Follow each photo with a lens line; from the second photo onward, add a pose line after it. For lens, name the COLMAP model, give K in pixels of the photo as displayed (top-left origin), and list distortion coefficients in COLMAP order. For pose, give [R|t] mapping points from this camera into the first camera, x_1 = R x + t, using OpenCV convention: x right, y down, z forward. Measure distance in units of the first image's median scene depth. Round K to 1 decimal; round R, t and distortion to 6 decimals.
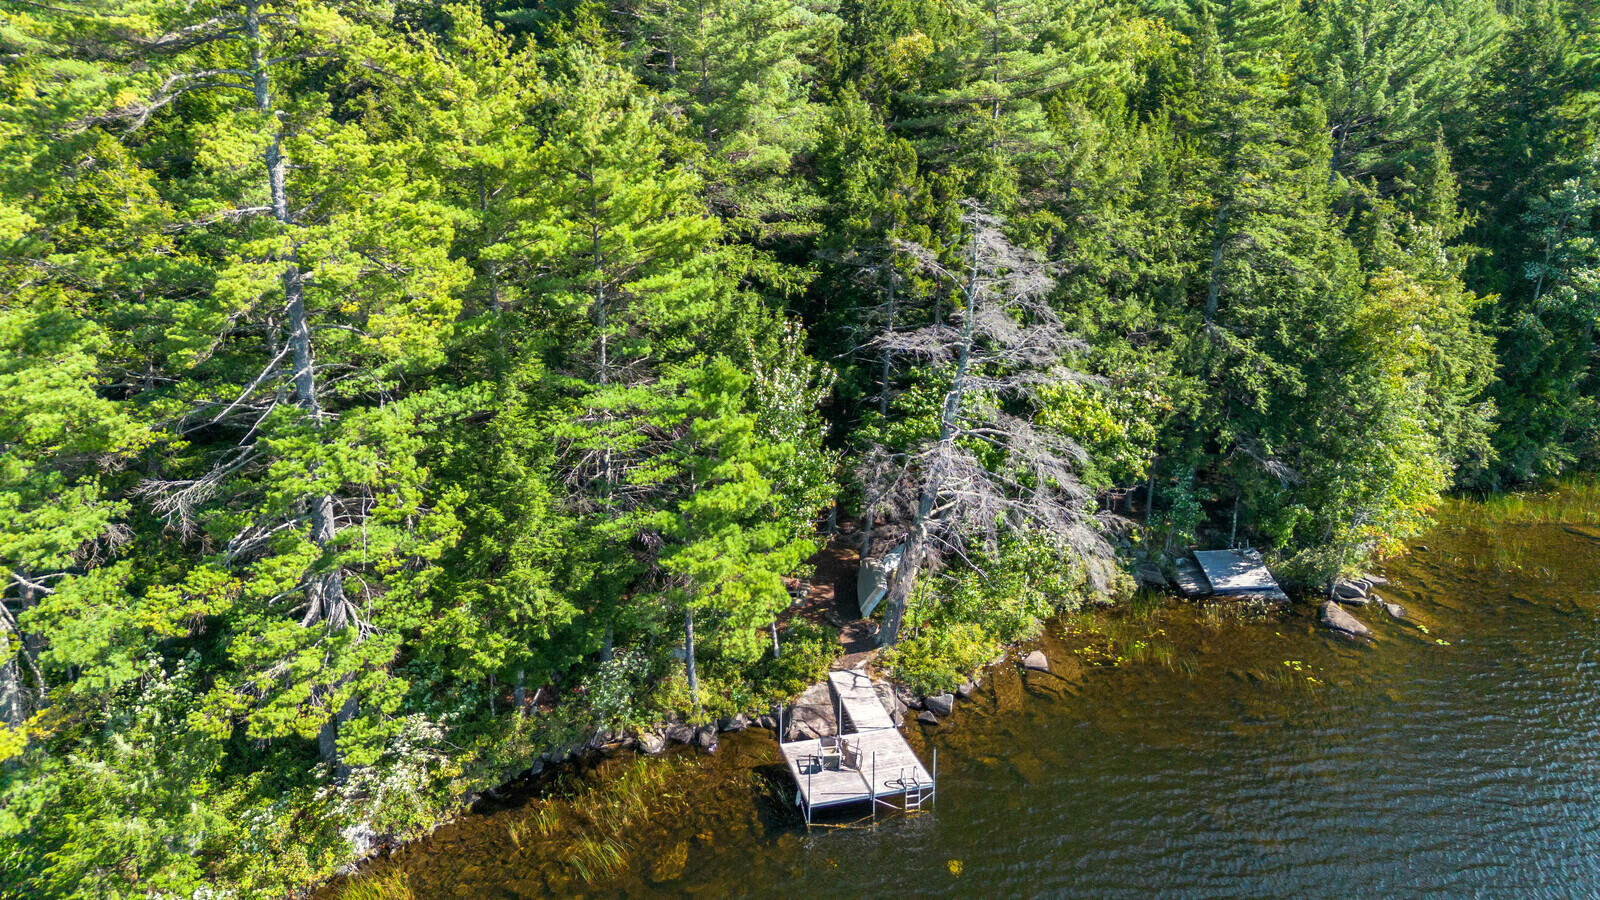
lens RADIAL K [[1070.0, 0, 797.2], [0, 1070.0, 452.9], [0, 0, 1]] dist [0.062955, -0.044996]
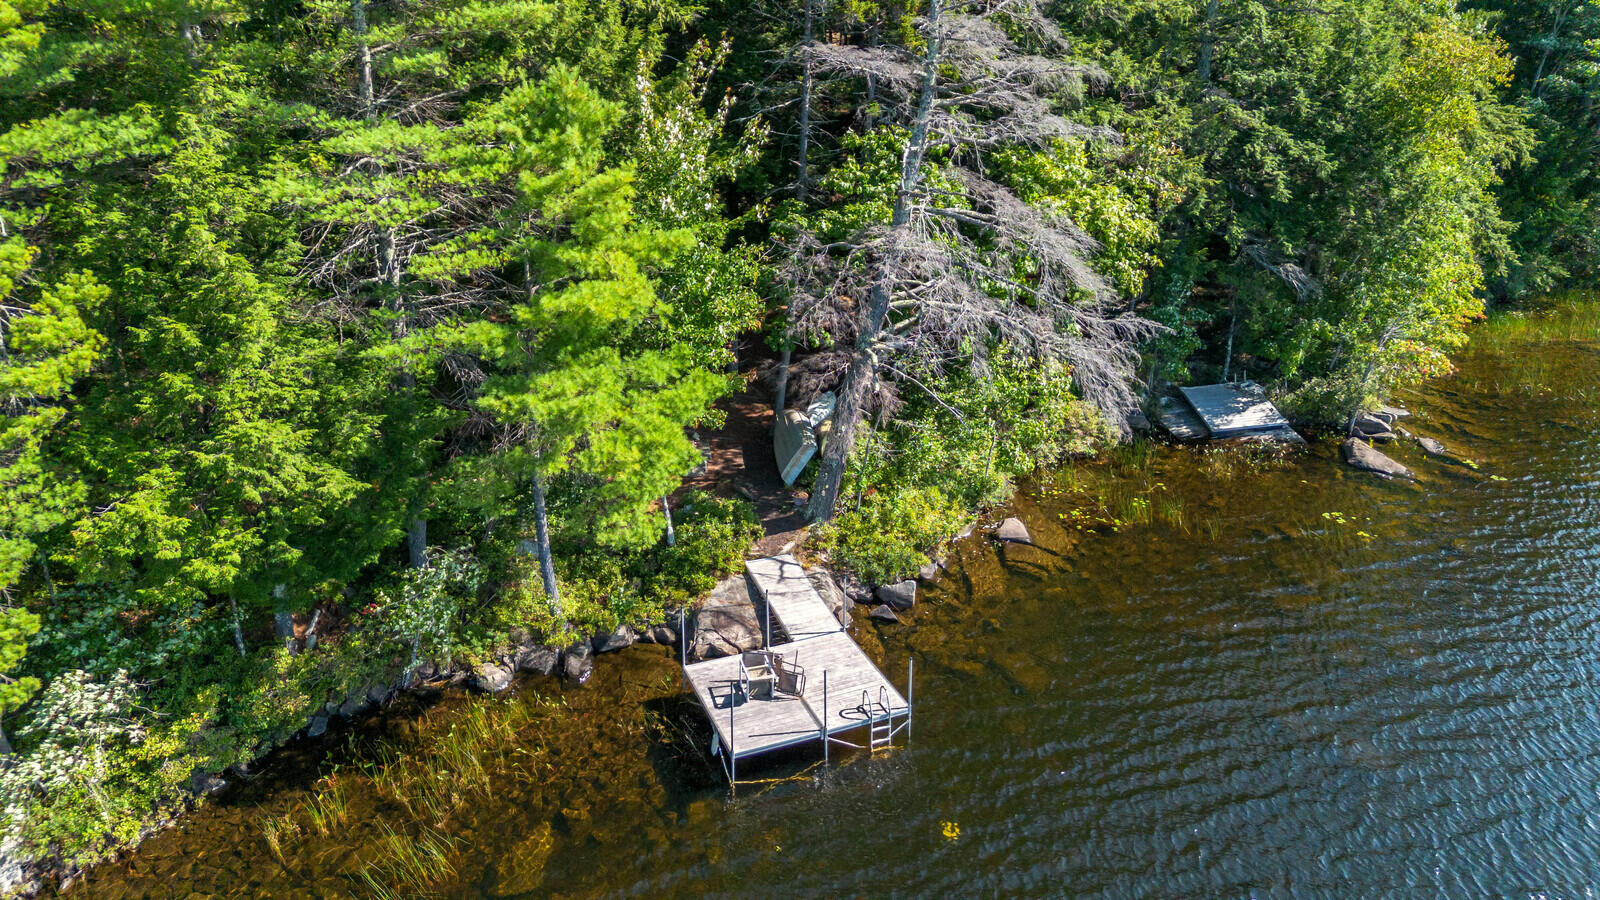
lens RADIAL K [[1142.0, 0, 823.4], [0, 1142.0, 445.9], [0, 0, 1]] dist [0.103605, -0.089280]
pose [[0.991039, -0.044824, 0.125829, -0.012102], [0.031768, 0.994078, 0.103917, 0.050301], [-0.129742, -0.098989, 0.986594, 0.246977]]
